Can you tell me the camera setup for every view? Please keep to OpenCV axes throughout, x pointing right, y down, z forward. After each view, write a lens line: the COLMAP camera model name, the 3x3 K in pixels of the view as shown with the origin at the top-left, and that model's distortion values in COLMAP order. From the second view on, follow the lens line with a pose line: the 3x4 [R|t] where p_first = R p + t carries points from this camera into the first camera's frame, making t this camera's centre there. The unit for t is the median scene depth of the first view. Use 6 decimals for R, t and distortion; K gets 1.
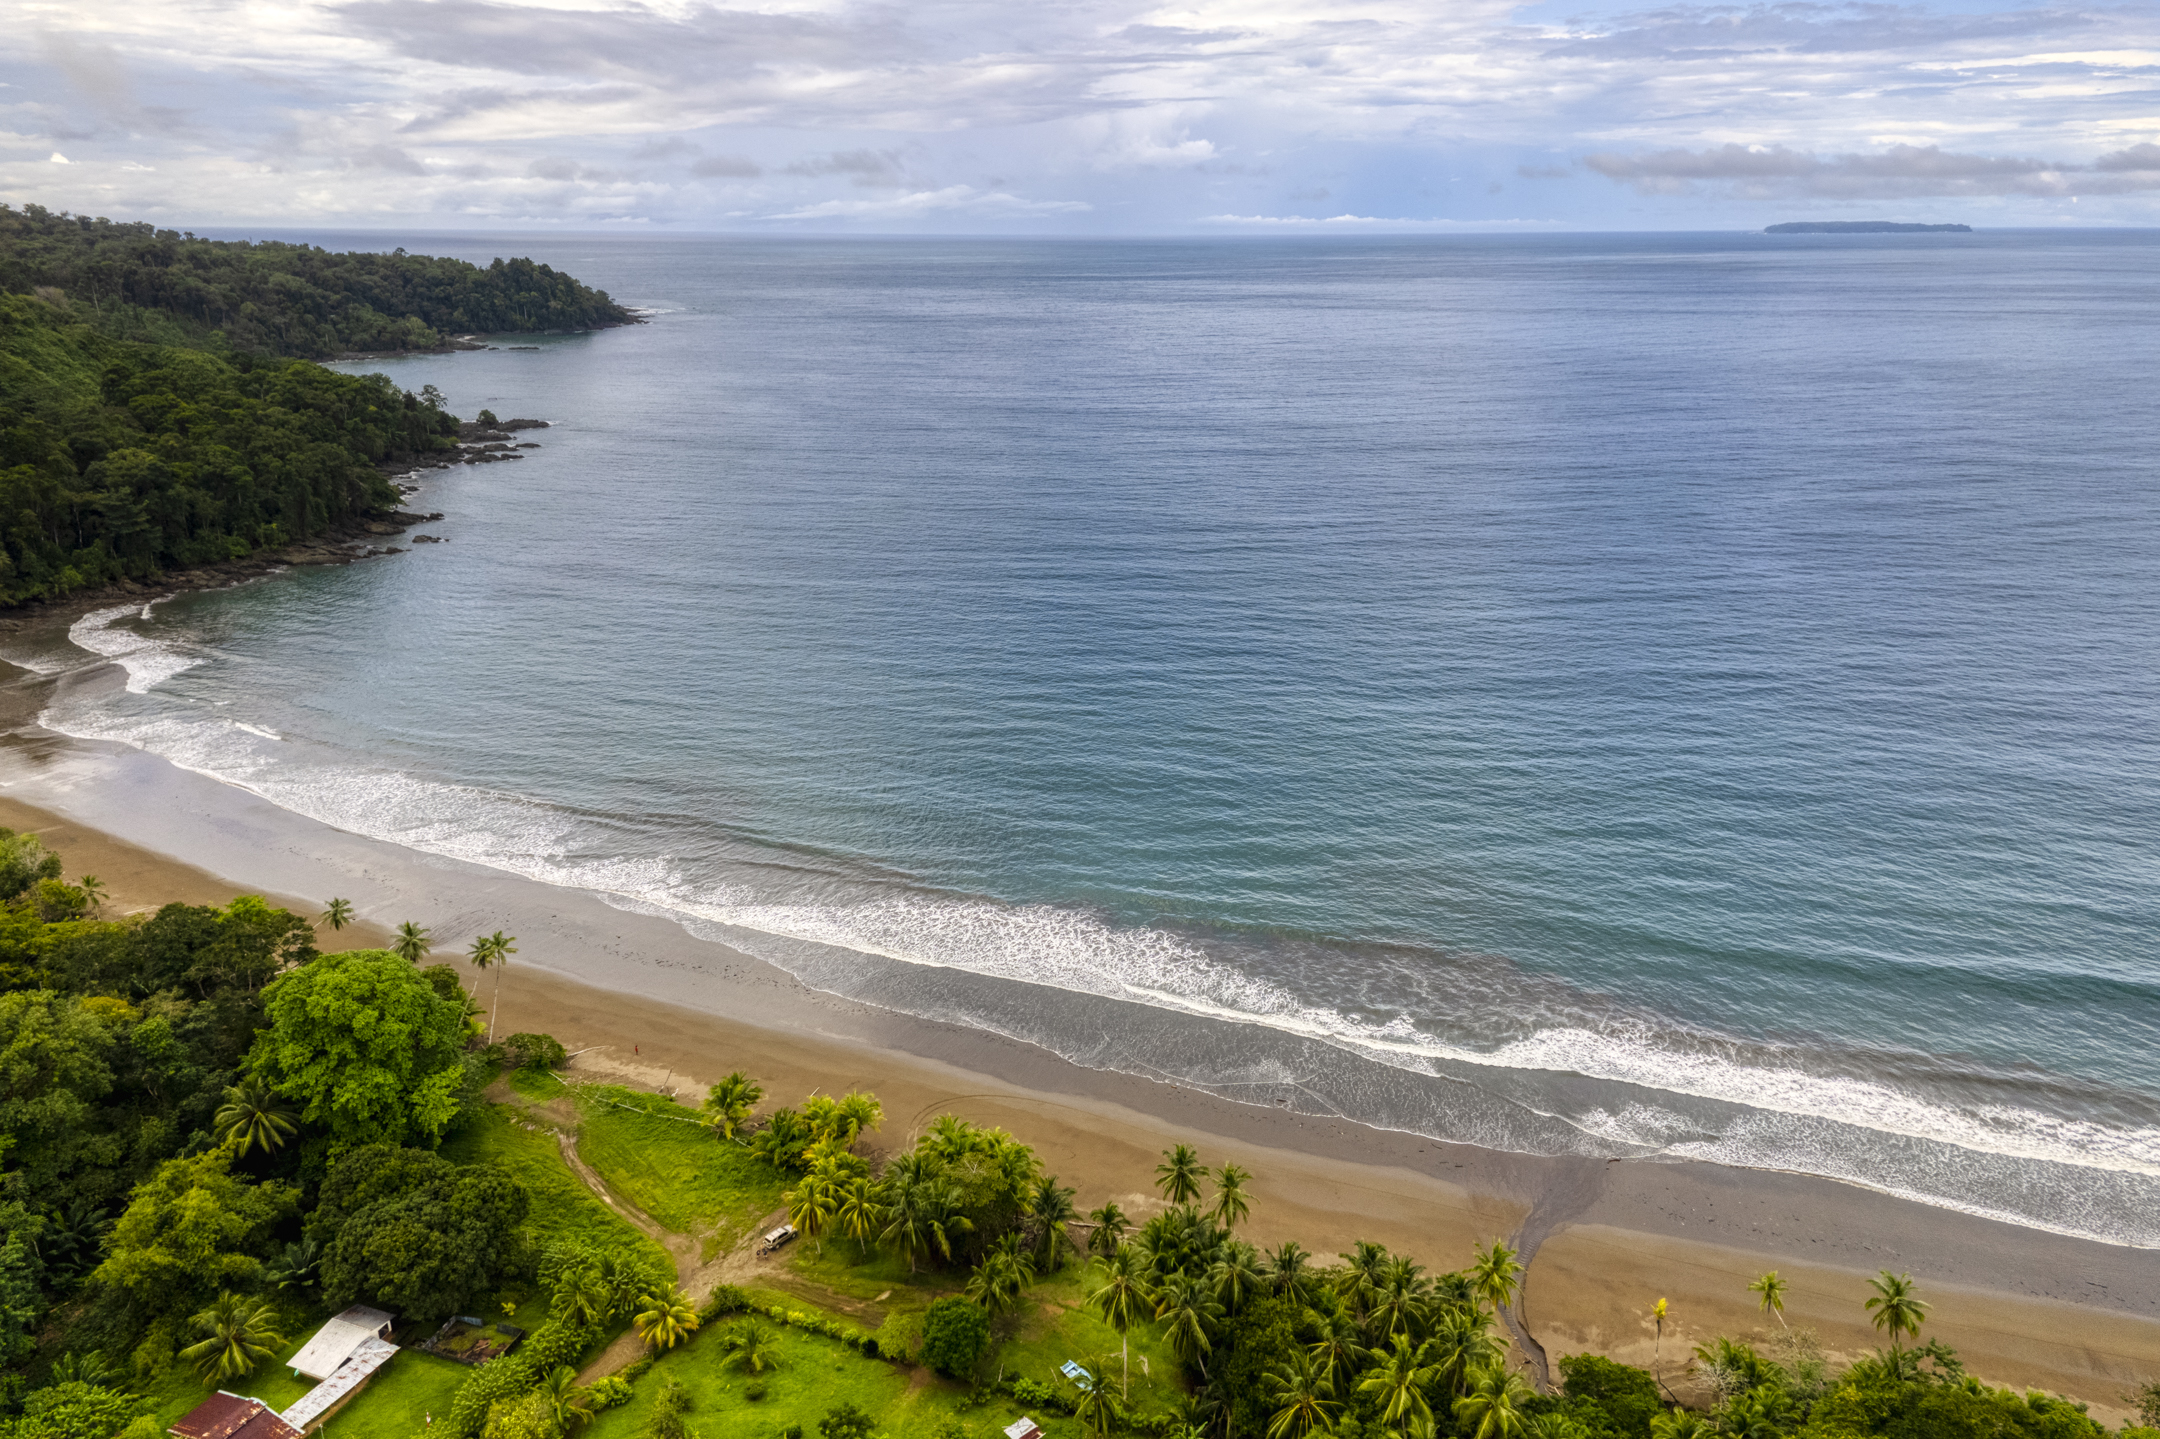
lens RADIAL K [[1353.3, 0, 1071.6], [0, 1353.3, 731.9], [0, 0, 1]] dist [0.103163, -0.071174]
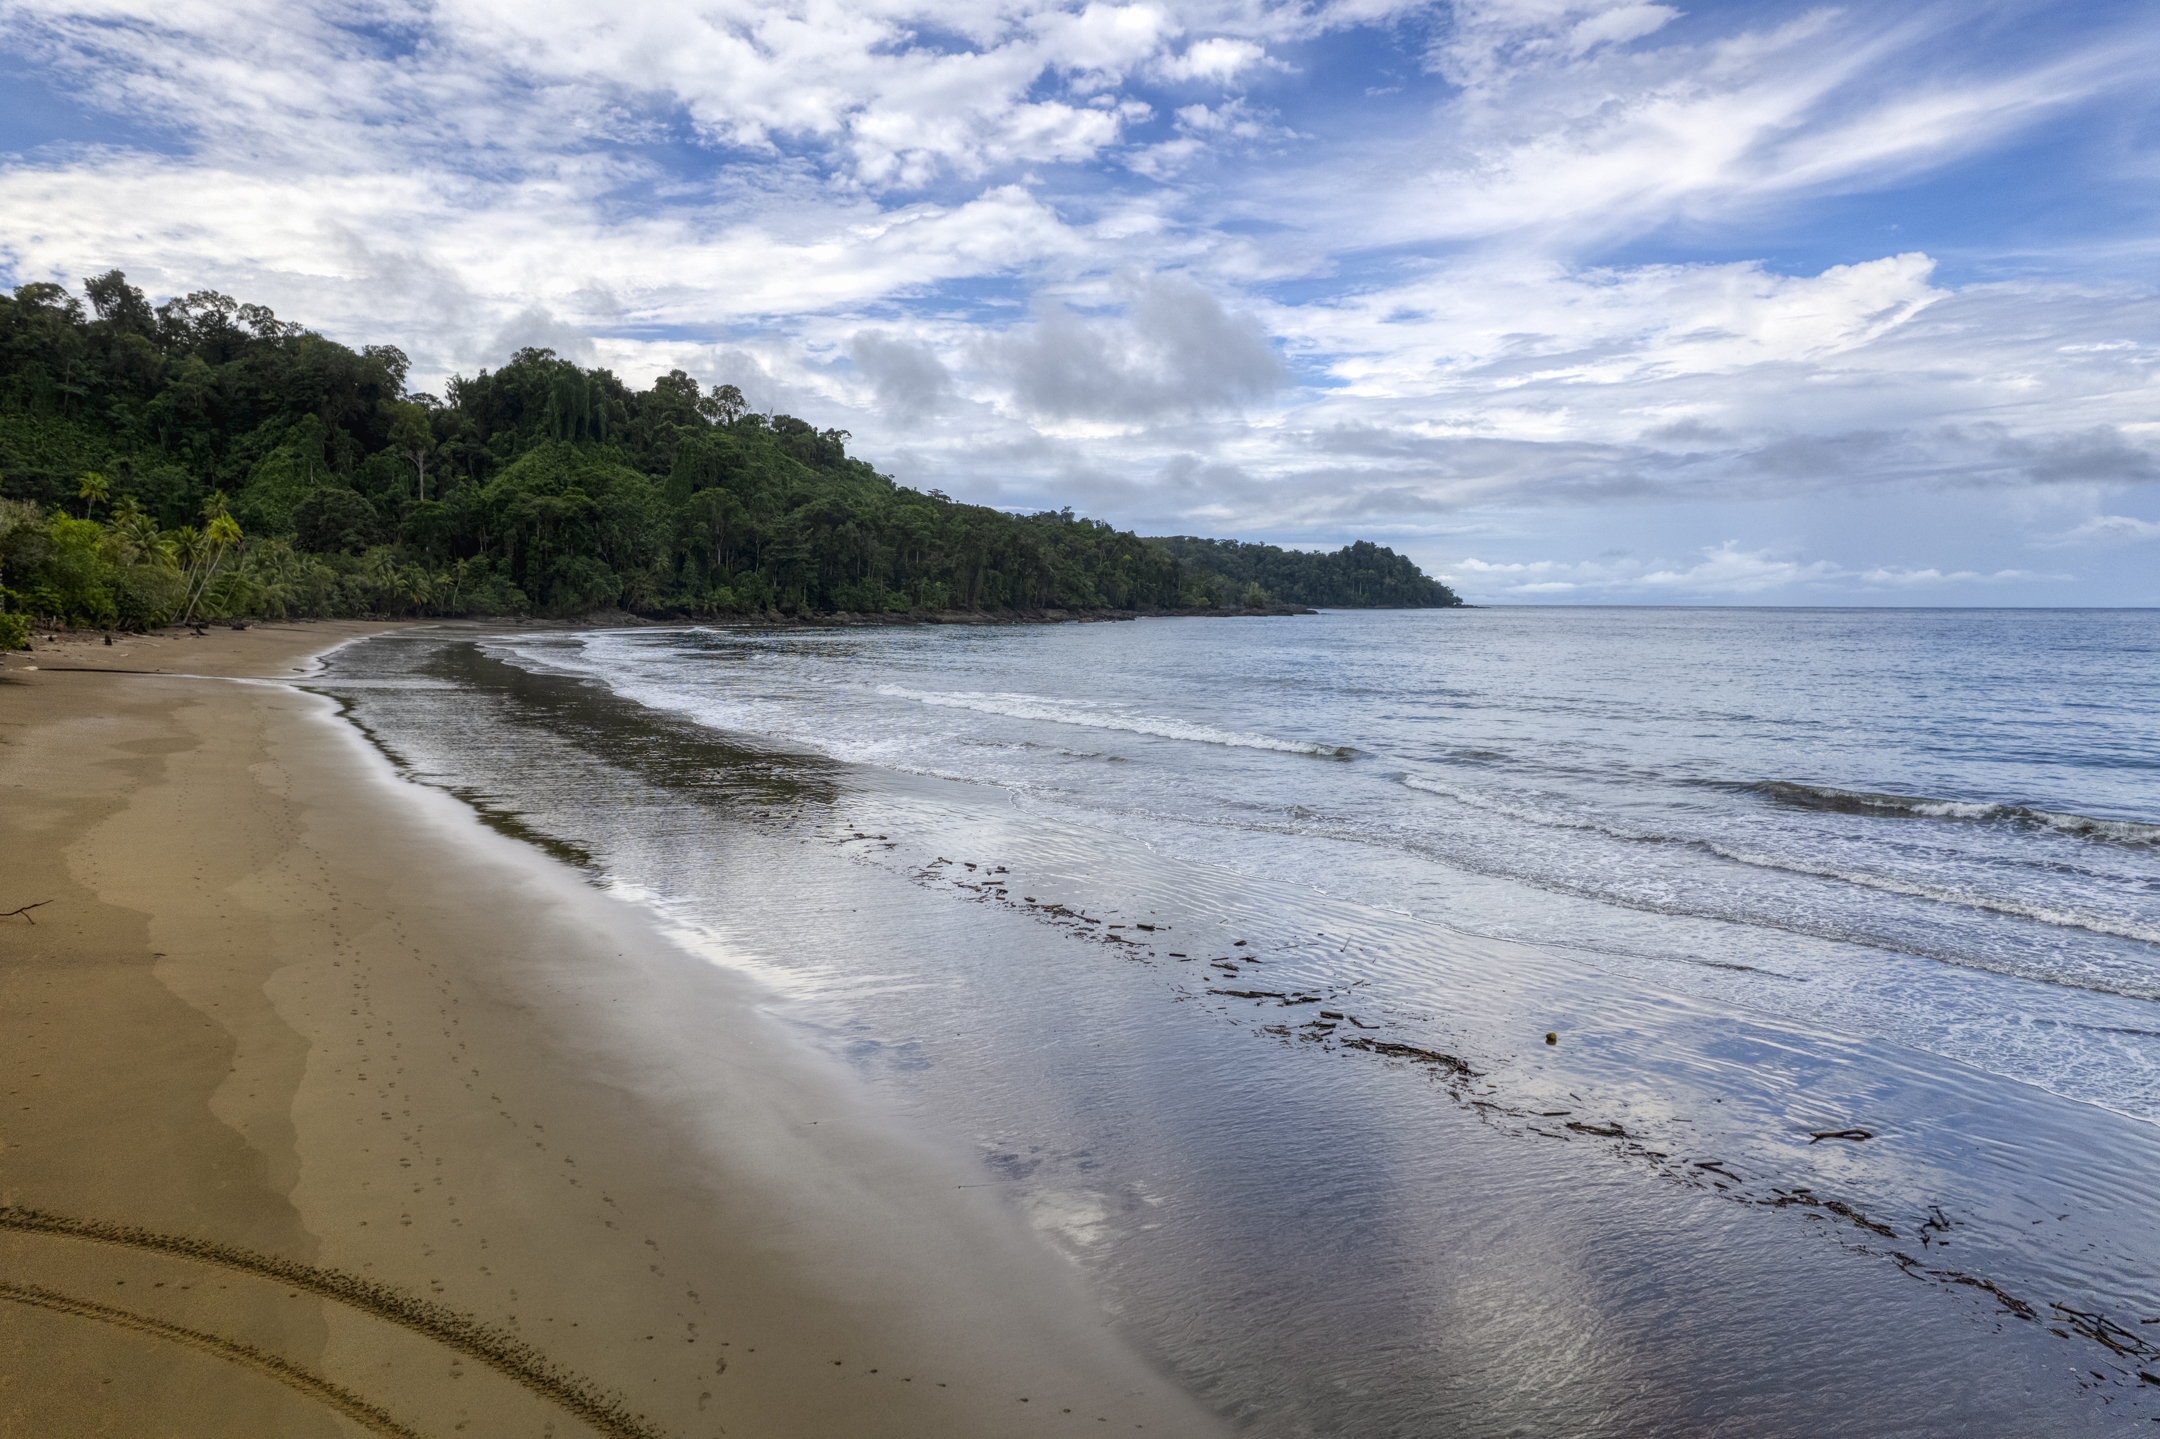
lens RADIAL K [[1370.7, 0, 1075.4], [0, 1370.7, 742.4], [0, 0, 1]] dist [-0.079803, 0.069782]
pose [[0.825071, 0.055087, -0.562337, -0.003010], [-0.193387, 0.962660, -0.189437, 0.032489], [0.530904, 0.265047, 0.804916, 0.127127]]
